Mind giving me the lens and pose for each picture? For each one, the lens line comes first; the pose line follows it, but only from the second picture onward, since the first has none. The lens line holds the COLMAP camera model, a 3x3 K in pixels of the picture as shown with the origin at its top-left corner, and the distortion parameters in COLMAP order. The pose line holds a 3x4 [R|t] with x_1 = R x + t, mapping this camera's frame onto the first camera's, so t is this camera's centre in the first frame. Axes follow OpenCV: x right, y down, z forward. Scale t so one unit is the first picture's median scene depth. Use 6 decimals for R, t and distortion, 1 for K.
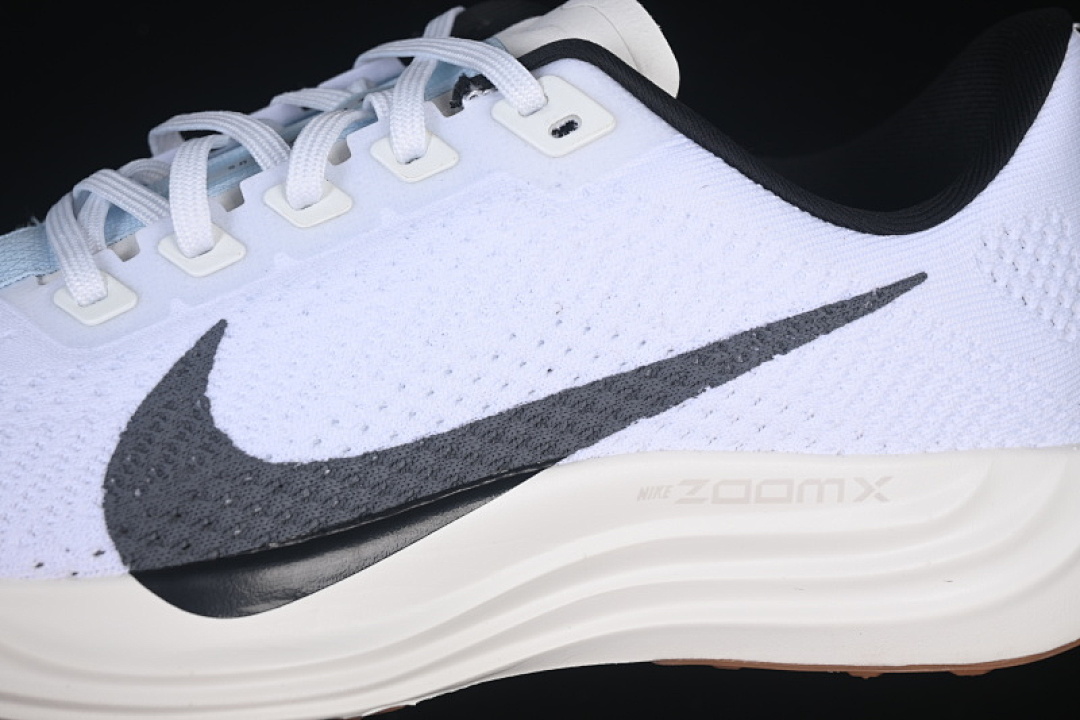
lens RADIAL K [[2201.2, 0, 545.1], [0, 2201.2, 357.5], [0, 0, 1]] dist [-0.042308, 0.000000]
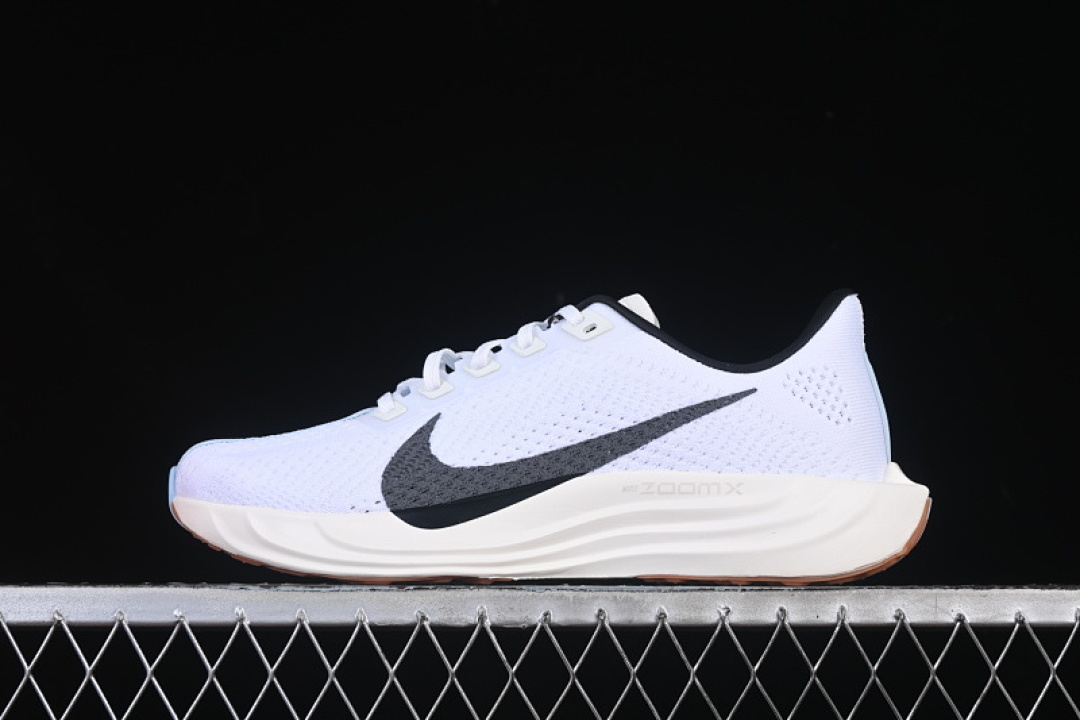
lens RADIAL K [[2201.2, 0, 538.7], [0, 2201.2, 366.0], [0, 0, 1]] dist [-0.042308, 0.000000]
pose [[0.961594, -0.054504, -0.269011, 0.559846], [-0.039536, 0.942360, -0.332256, 0.679667], [0.271615, 0.330131, 0.904013, -1.037461]]
